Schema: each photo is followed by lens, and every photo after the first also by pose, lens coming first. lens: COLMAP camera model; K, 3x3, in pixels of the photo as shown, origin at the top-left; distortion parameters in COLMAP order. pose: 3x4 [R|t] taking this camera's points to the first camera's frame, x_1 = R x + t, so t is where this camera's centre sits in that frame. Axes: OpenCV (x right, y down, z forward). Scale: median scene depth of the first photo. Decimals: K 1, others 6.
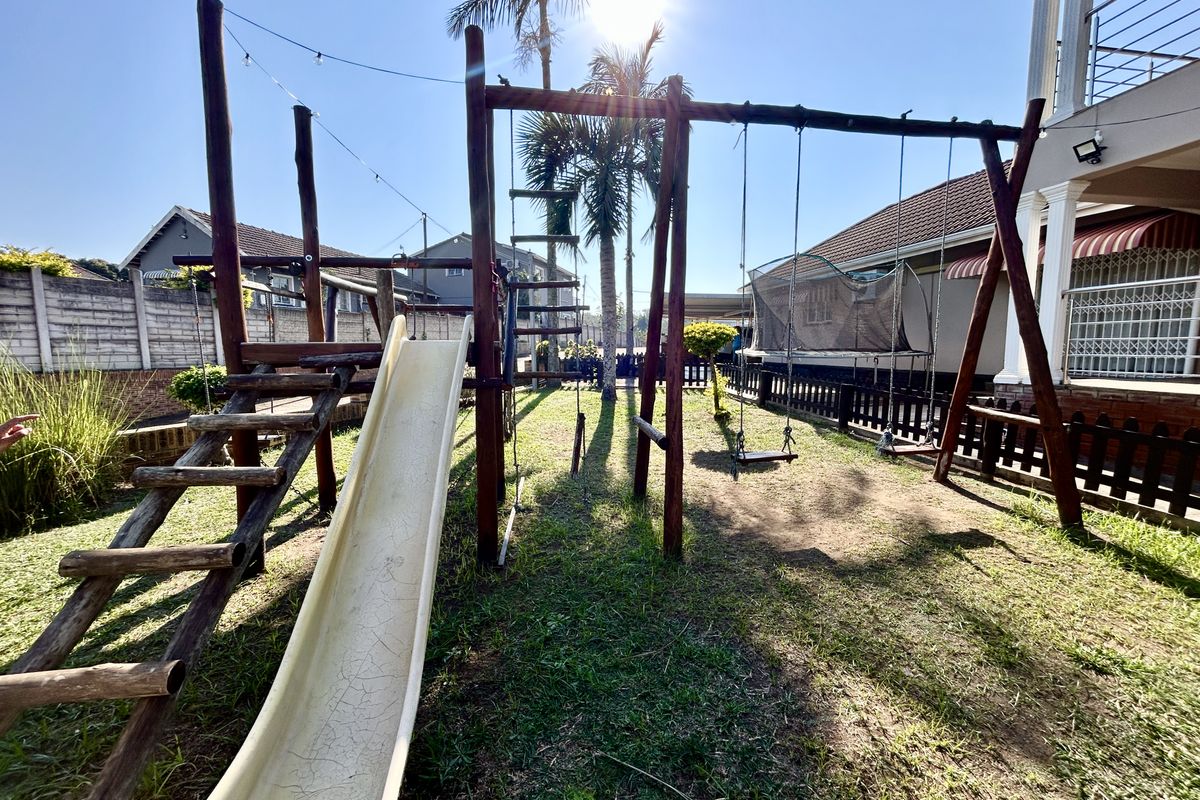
lens RADIAL K [[485.7, 0, 600.2], [0, 485.7, 398.6], [0, 0, 1]] dist [0.011560, 0.000231]
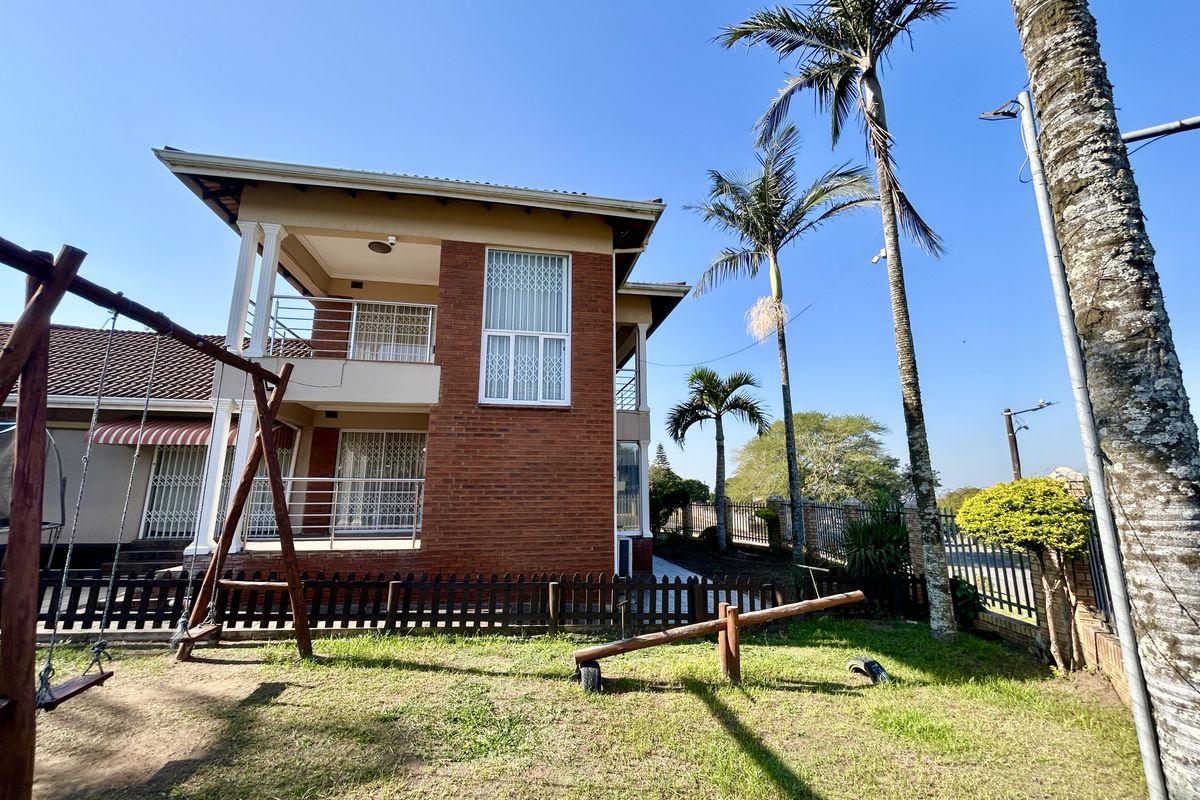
lens RADIAL K [[485.7, 0, 599.3], [0, 485.7, 399.0], [0, 0, 1]] dist [0.011560, 0.000231]
pose [[-0.002863, 0.198279, 0.980141, -0.619853], [0.098218, 0.975462, -0.197045, -0.113126], [-0.995161, 0.095703, -0.022267, 0.089704]]
